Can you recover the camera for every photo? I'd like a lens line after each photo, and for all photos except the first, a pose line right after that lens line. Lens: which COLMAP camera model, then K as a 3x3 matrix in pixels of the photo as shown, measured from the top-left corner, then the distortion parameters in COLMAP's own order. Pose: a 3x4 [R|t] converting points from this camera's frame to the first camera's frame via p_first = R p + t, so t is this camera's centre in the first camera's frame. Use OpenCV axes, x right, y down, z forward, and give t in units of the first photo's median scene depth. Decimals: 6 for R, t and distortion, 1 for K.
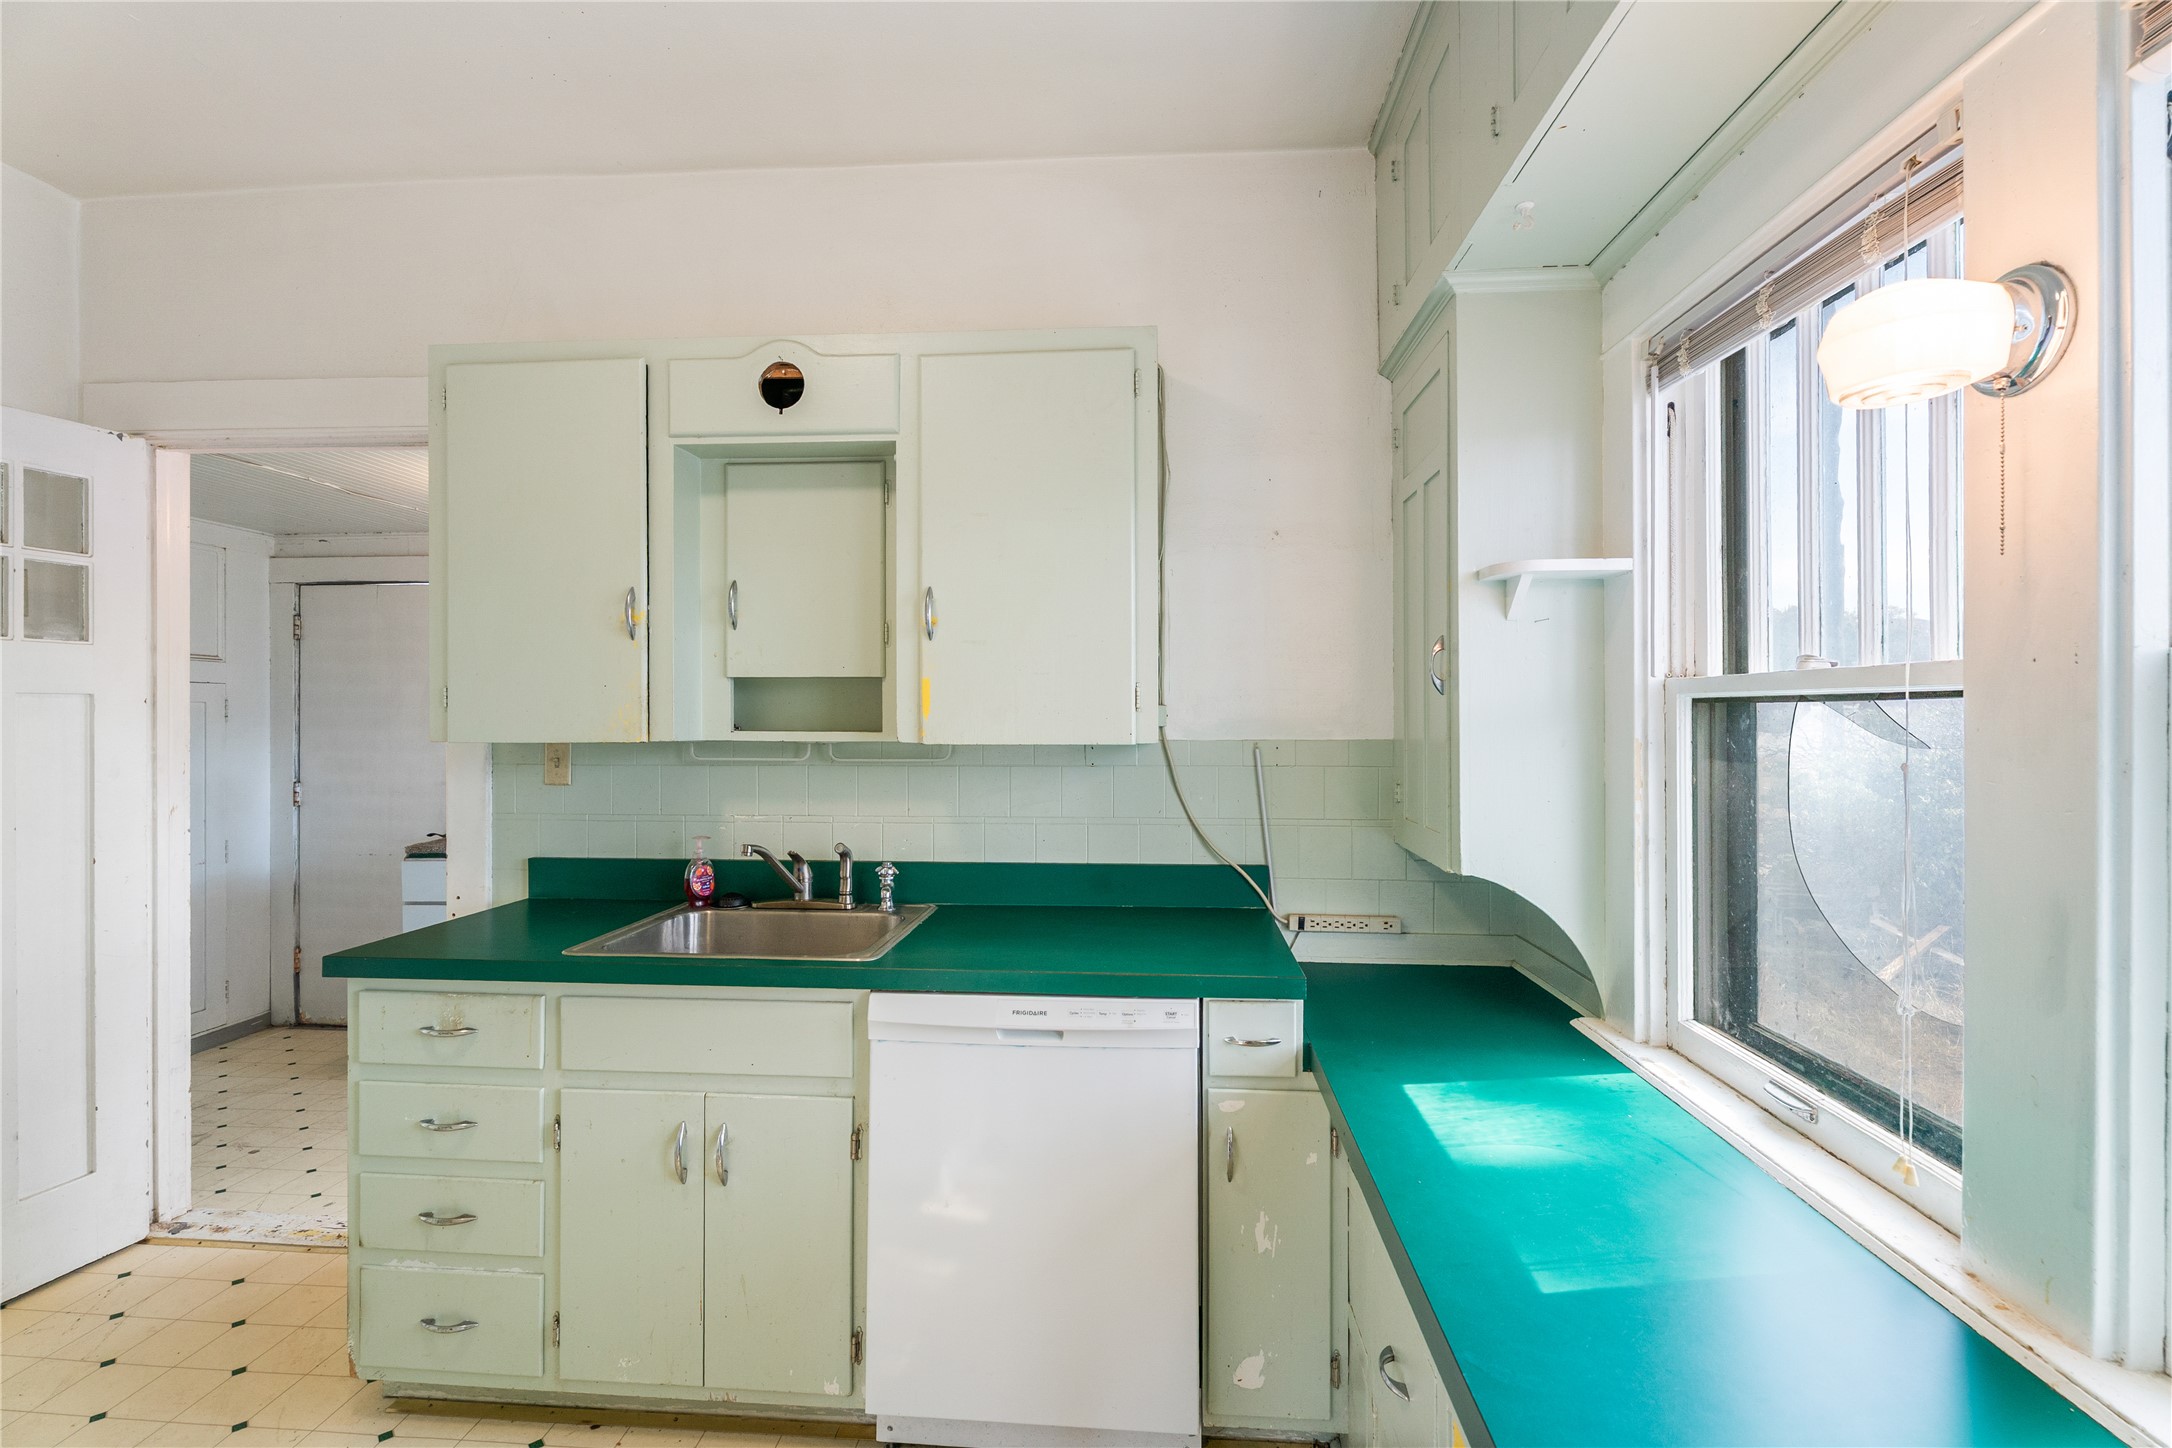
lens RADIAL K [[1012.7, 0, 1075.5], [0, 1012.7, 723.9], [0, 0, 1]] dist [0.000634, 0.000041]
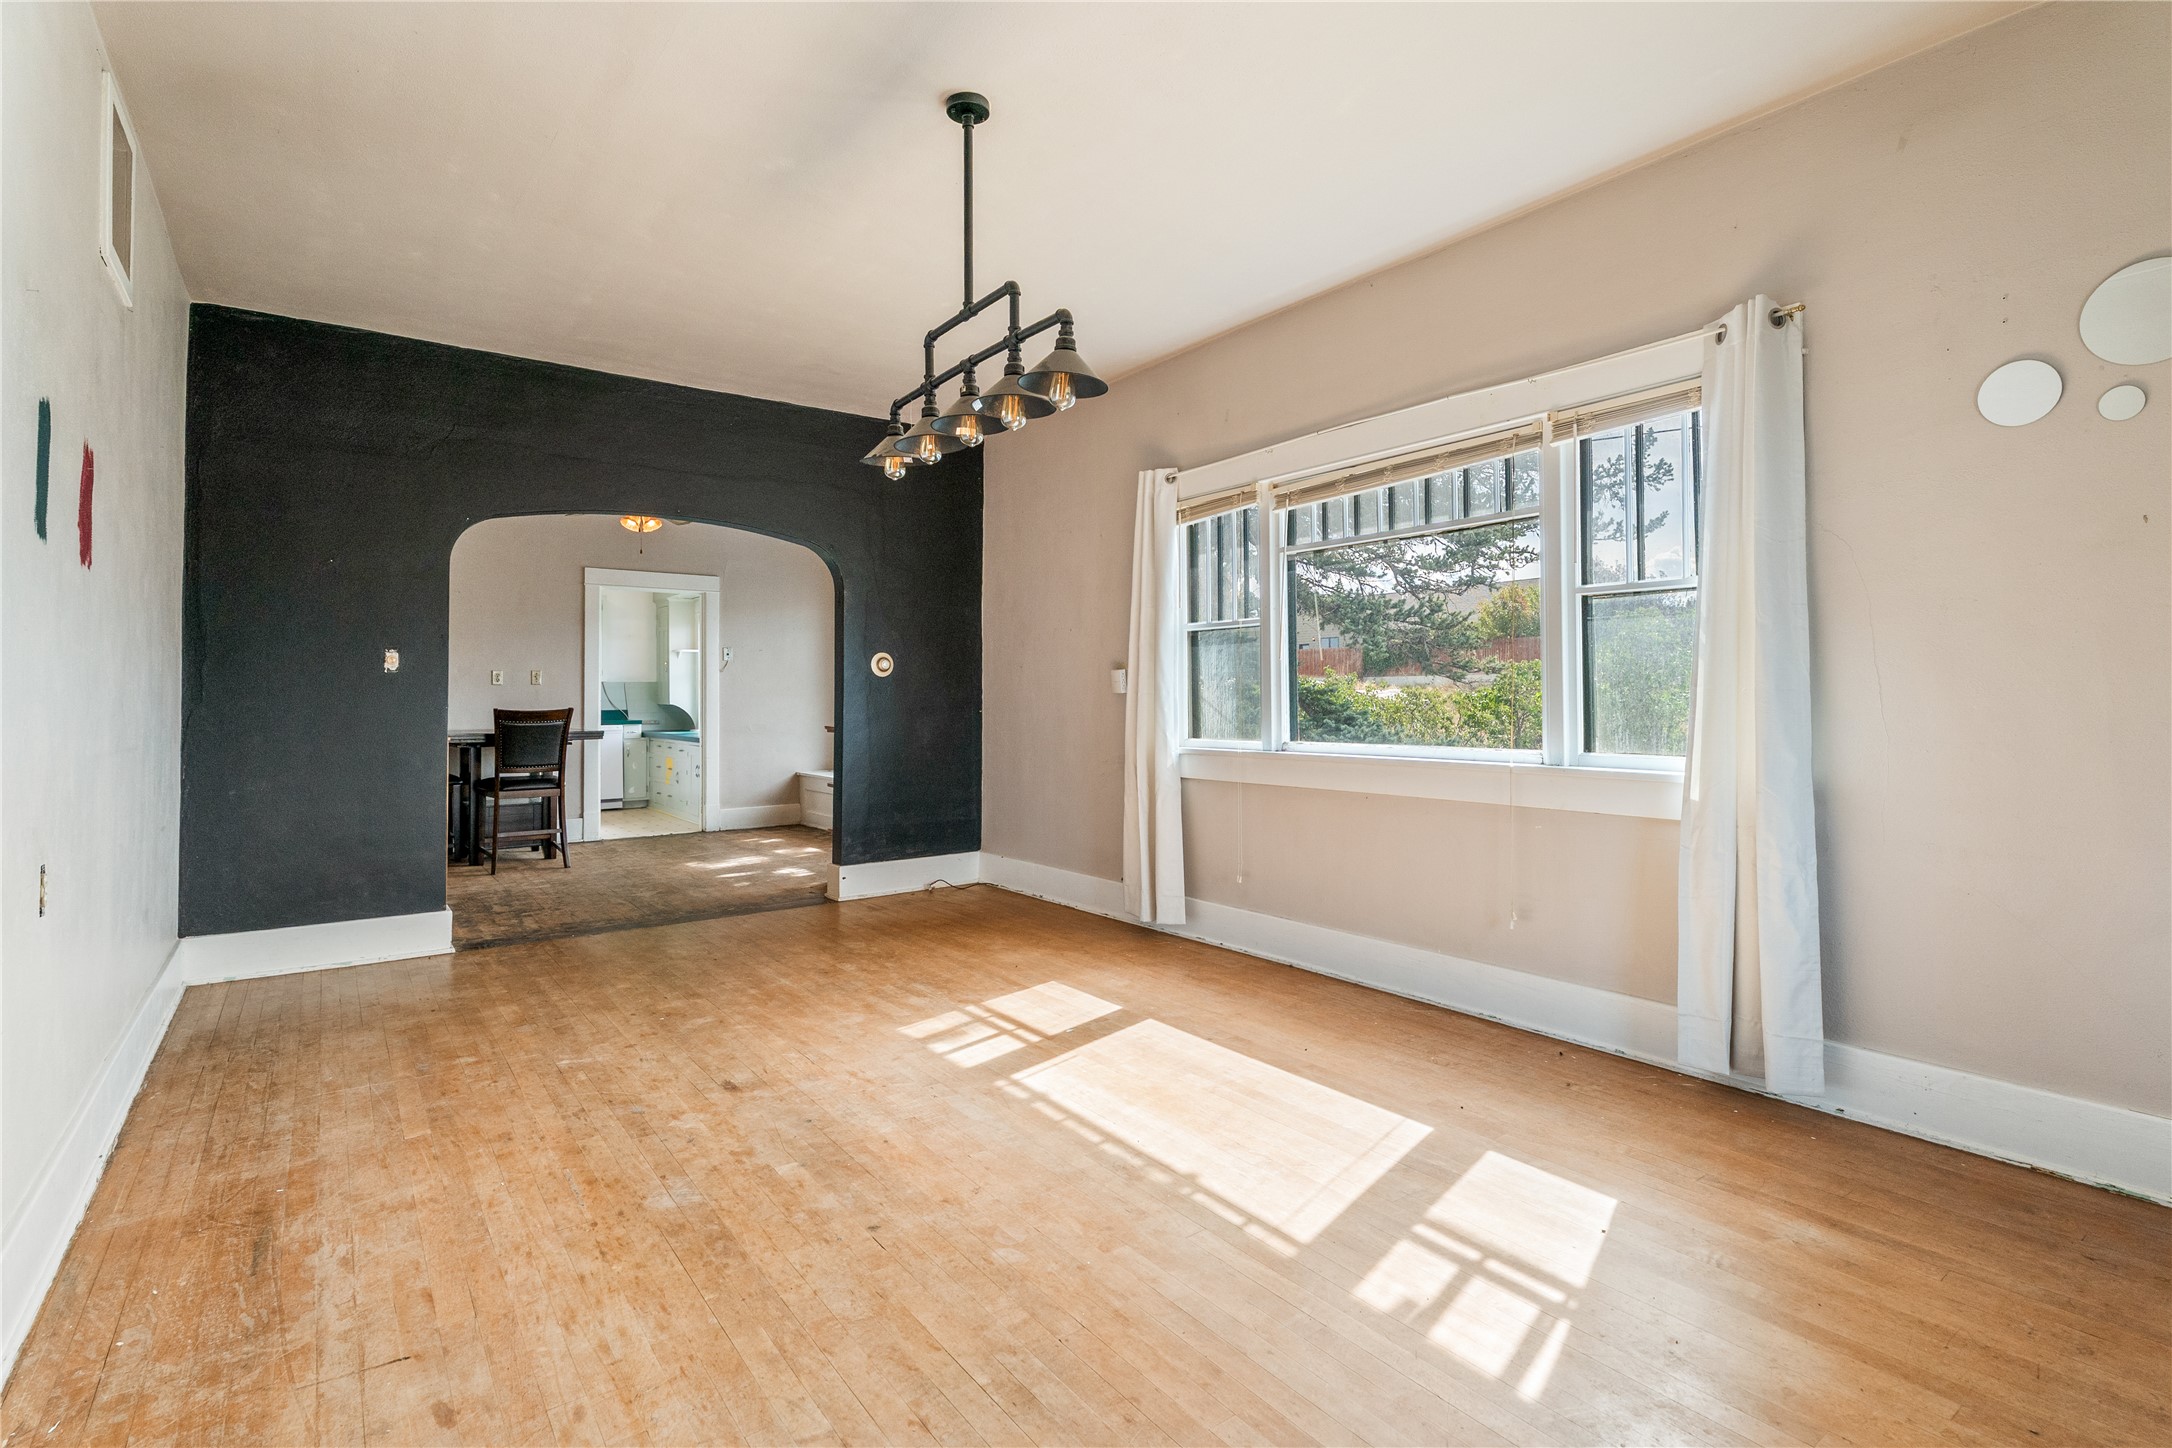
lens RADIAL K [[1012.7, 0, 1089.1], [0, 1012.7, 684.1], [0, 0, 1]] dist [0.000634, 0.000041]
pose [[0.748018, 0.008209, 0.663628, -1.663199], [0.007807, 0.999745, -0.021167, 0.179888], [-0.663633, 0.021014, 0.747763, -4.907597]]
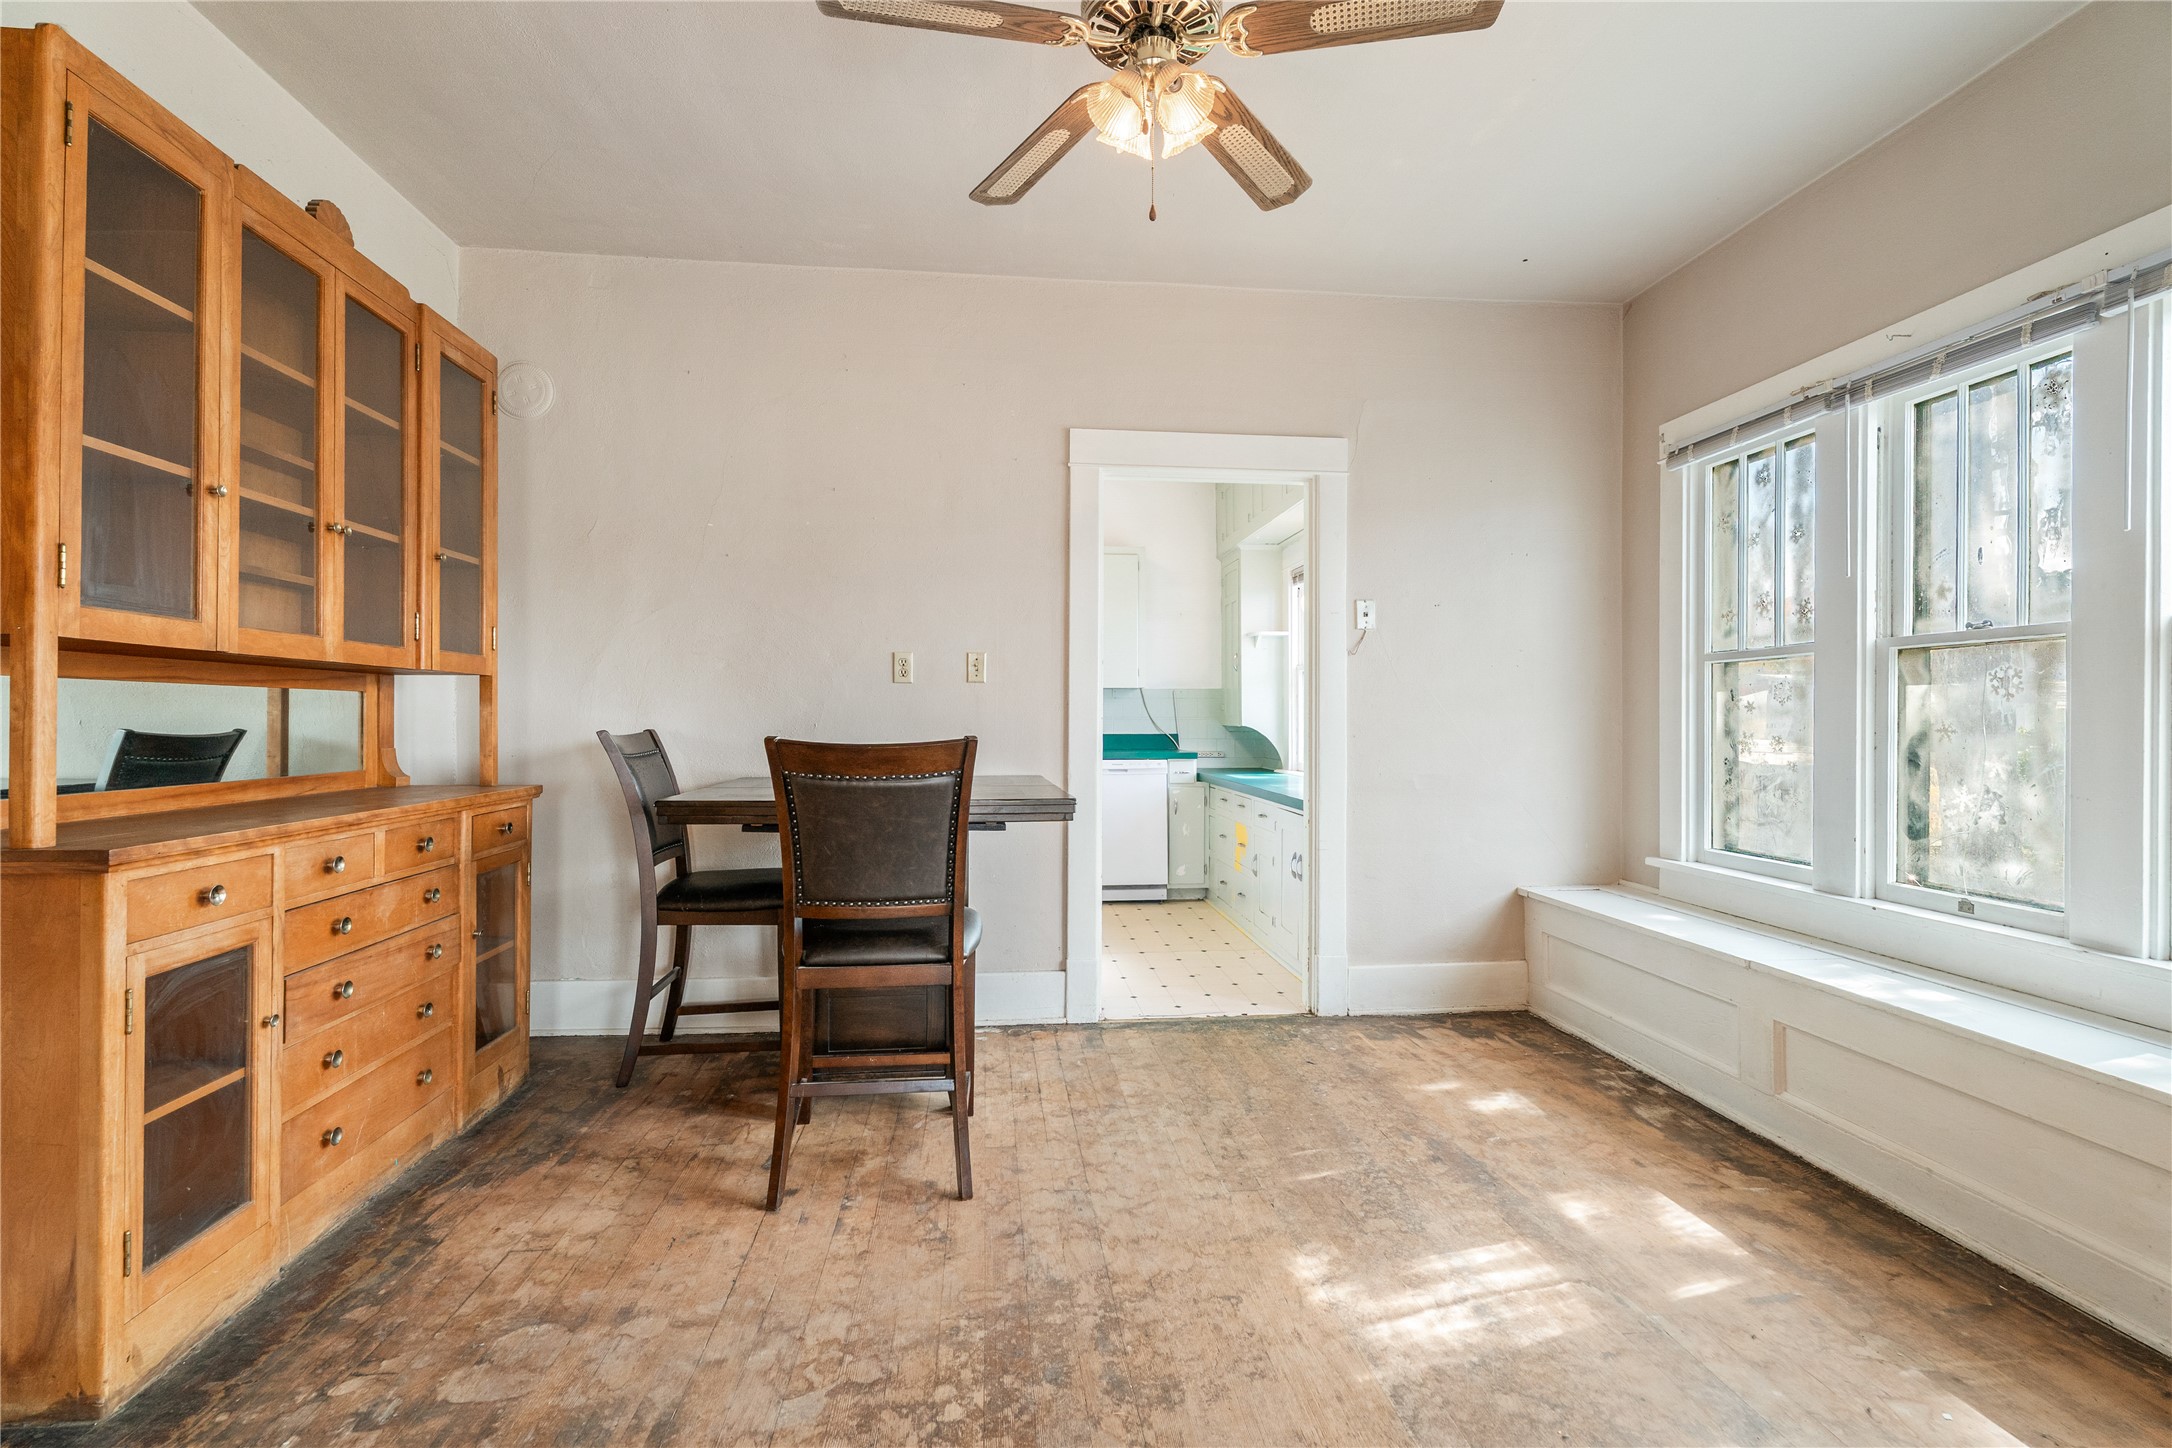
lens RADIAL K [[1012.7, 0, 1074.1], [0, 1012.7, 721.8], [0, 0, 1]] dist [0.000634, 0.000041]
pose [[0.985576, 0.004779, 0.169168, -0.737940], [-0.003785, 0.999974, -0.006197, 0.163896], [-0.169193, 0.005467, 0.985568, -2.226437]]
